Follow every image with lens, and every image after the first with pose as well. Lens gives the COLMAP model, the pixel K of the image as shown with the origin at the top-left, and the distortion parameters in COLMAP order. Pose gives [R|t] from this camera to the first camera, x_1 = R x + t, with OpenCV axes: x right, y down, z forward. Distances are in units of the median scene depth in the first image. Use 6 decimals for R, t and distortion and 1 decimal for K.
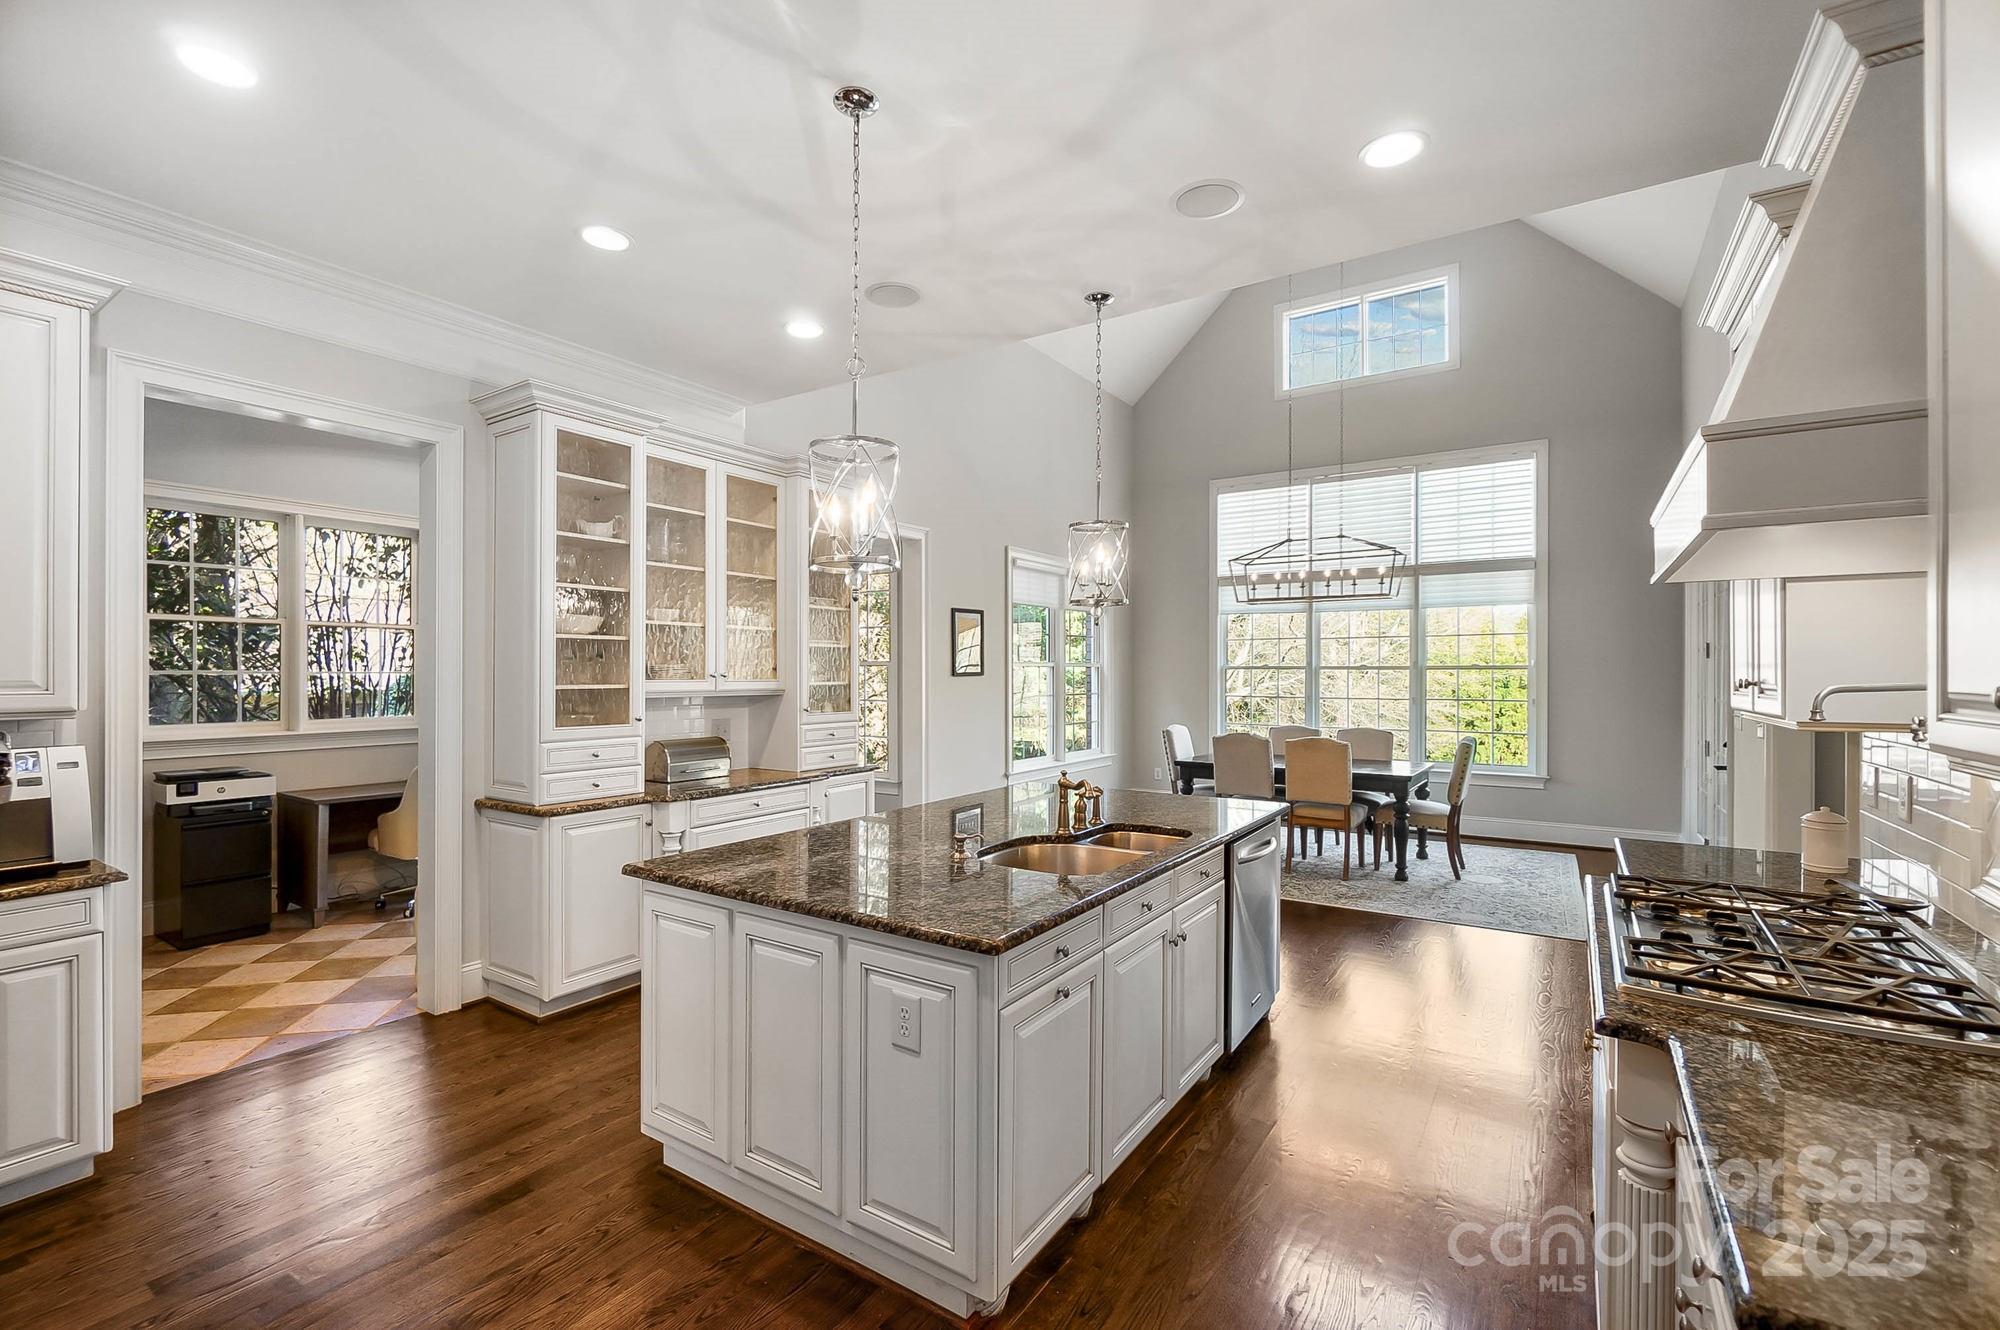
lens RADIAL K [[870.4, 0, 1000.2], [0, 870.4, 672.9], [0, 0, 1]] dist [0.001548, 0.000120]
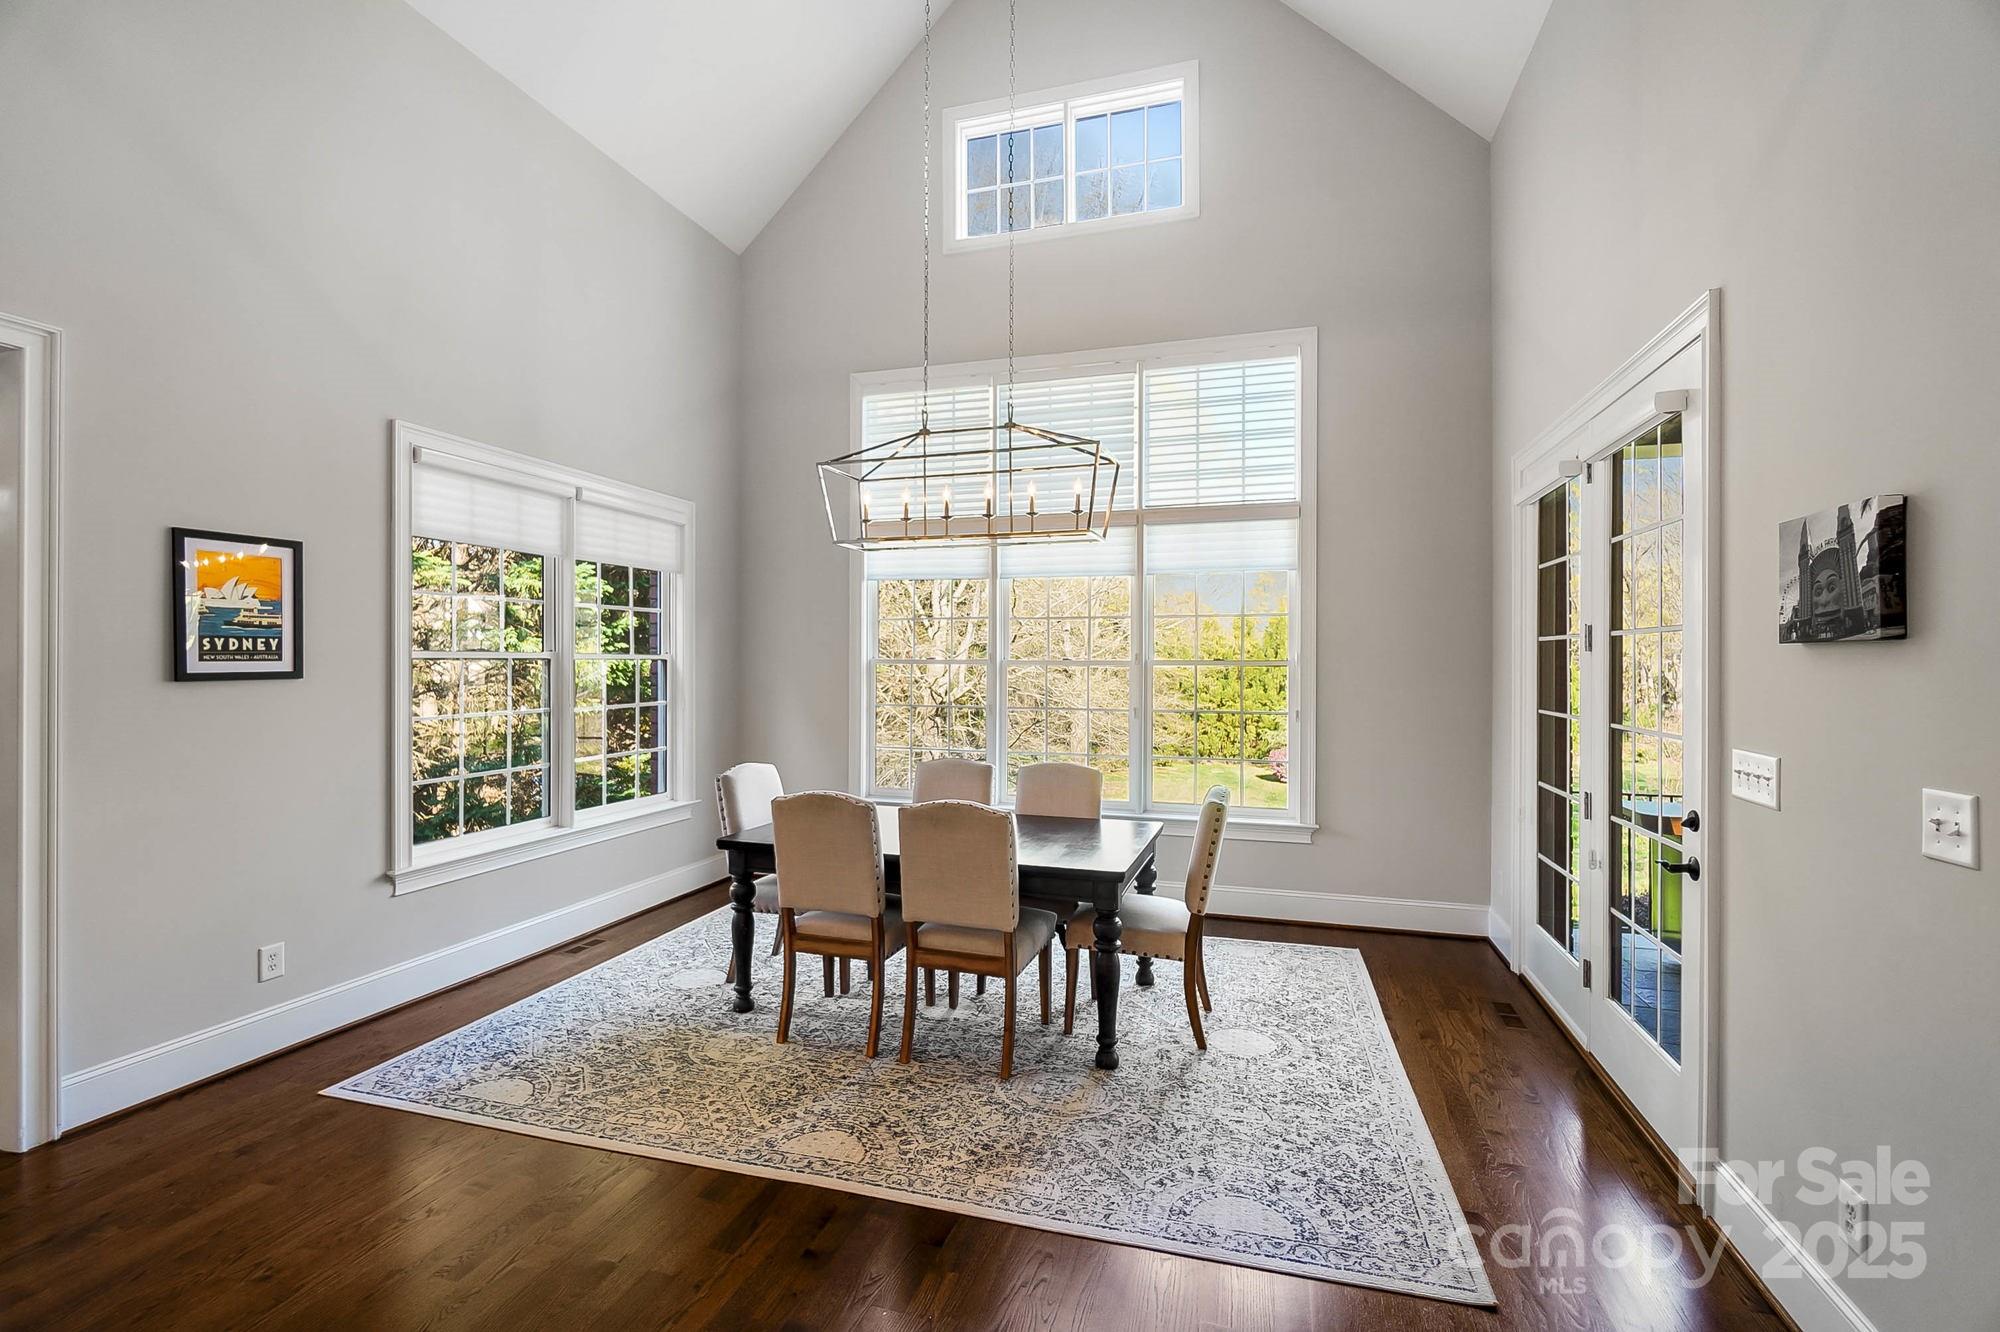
lens RADIAL K [[870.4, 0, 1000.7], [0, 870.4, 662.3], [0, 0, 1]] dist [0.001548, 0.000120]
pose [[0.961682, 0.003440, 0.274146, 0.225058], [-0.003434, 0.999994, -0.000502, -0.007045], [-0.274146, -0.000459, 0.961688, 0.452650]]
